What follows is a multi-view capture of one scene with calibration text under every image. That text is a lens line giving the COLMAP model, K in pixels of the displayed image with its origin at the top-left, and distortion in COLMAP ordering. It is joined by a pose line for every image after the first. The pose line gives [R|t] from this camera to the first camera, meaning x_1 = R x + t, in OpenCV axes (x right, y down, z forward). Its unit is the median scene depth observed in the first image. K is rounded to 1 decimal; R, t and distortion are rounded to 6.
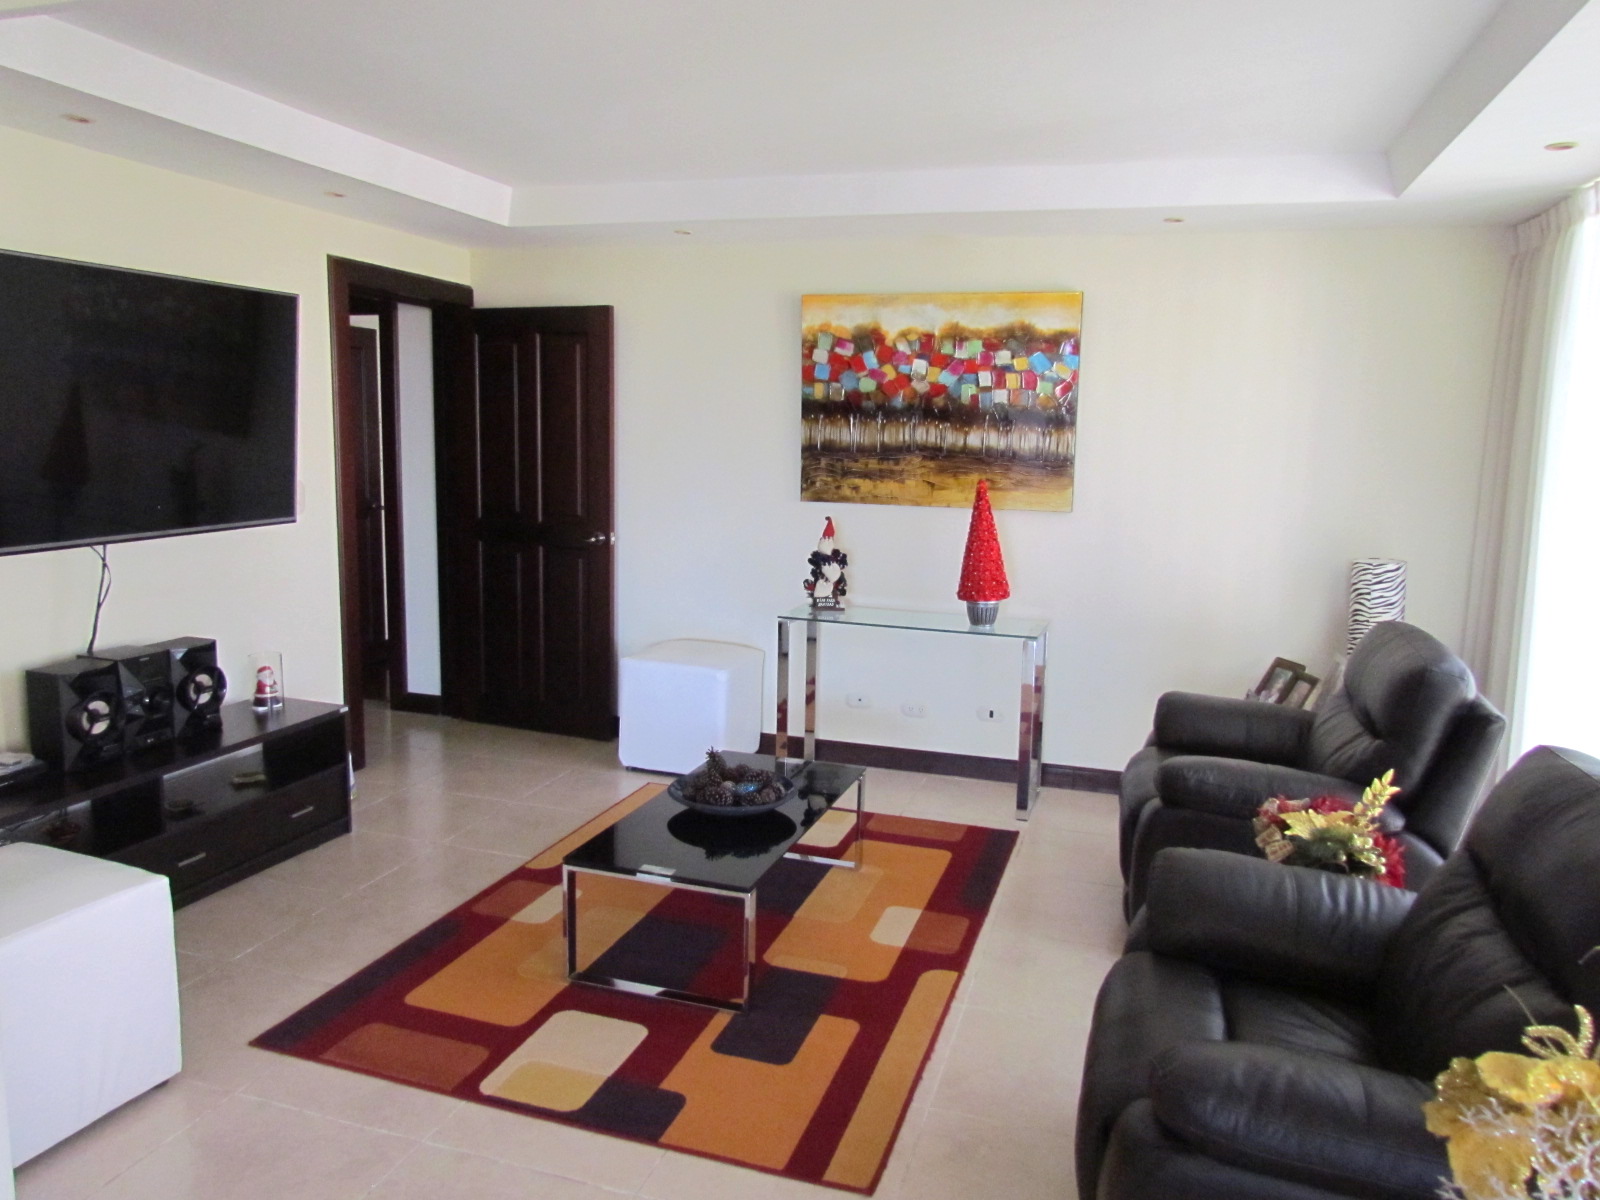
lens RADIAL K [[1156.6, 0, 800.0], [0, 1156.6, 600.0], [0, 0, 1]] dist [-0.023786, 0.005921]
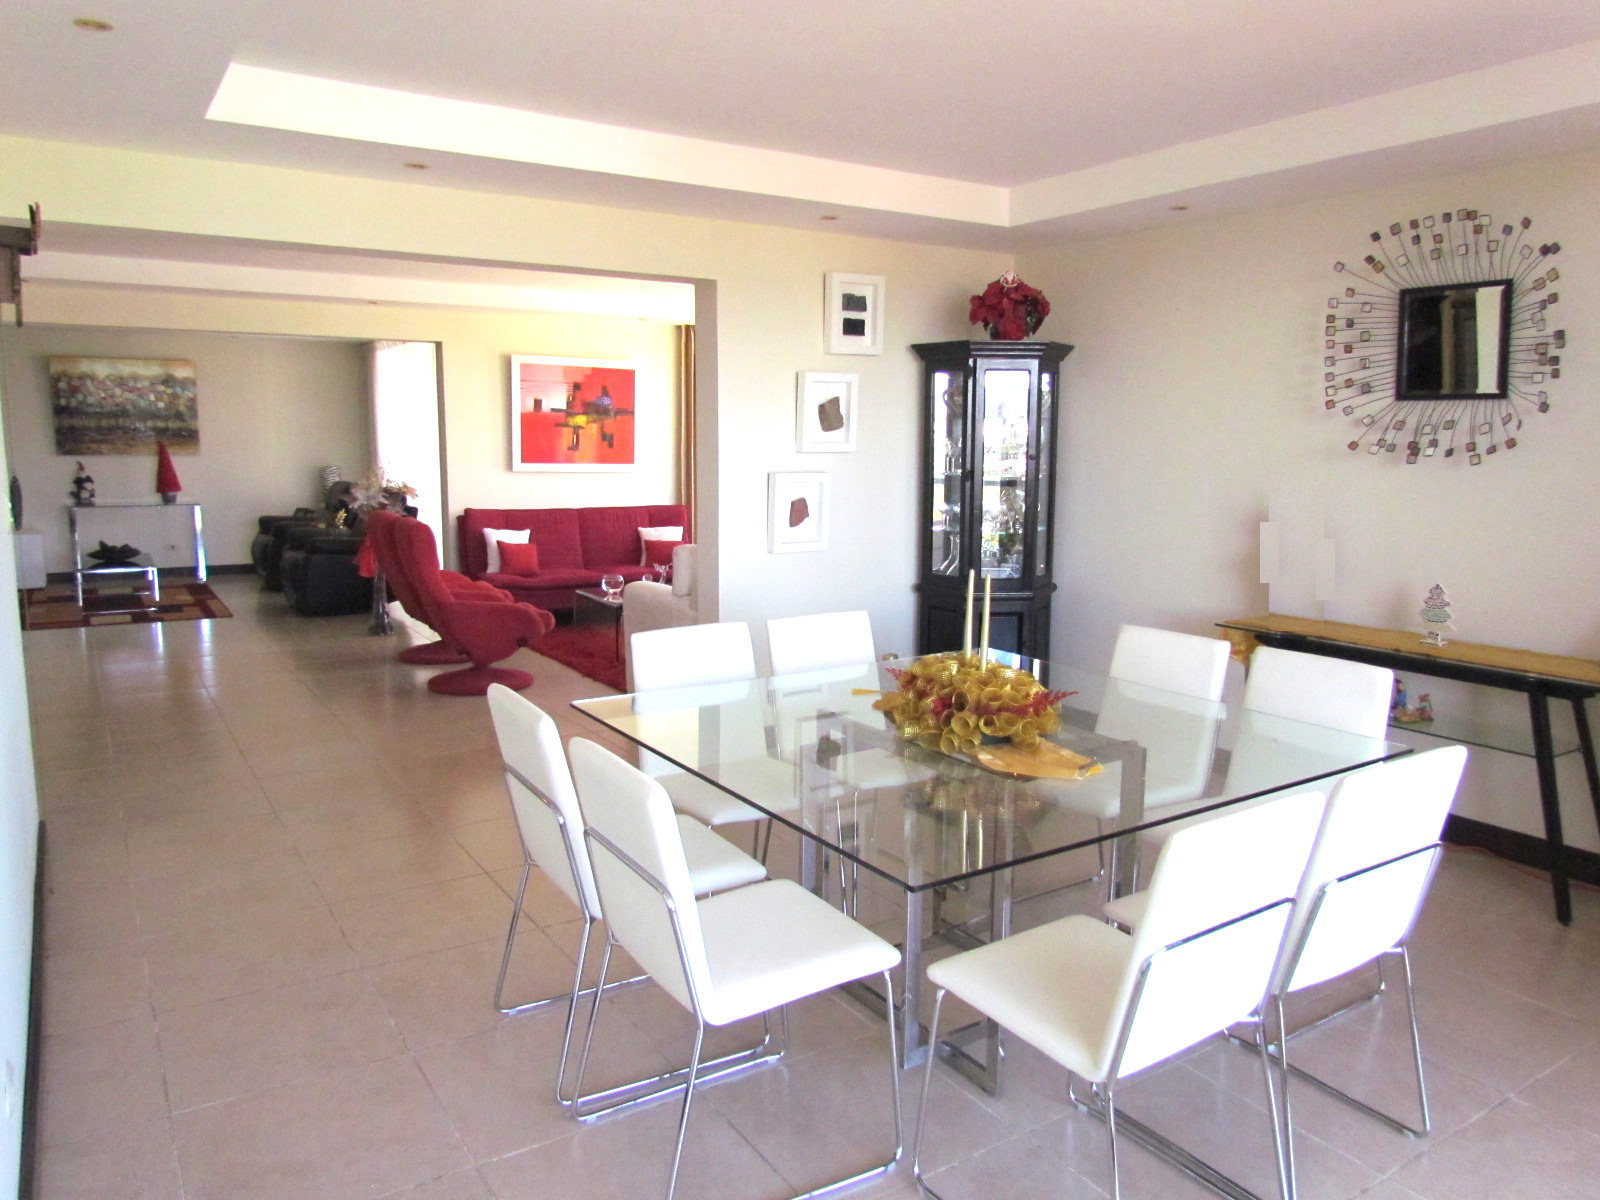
lens RADIAL K [[1156.6, 0, 800.0], [0, 1156.6, 600.0], [0, 0, 1]] dist [-0.023786, 0.005921]
pose [[0.626122, -0.126024, 0.769474, -0.810588], [0.121399, 0.990574, 0.063453, 0.210655], [-0.770217, 0.053684, 0.635519, -1.365230]]
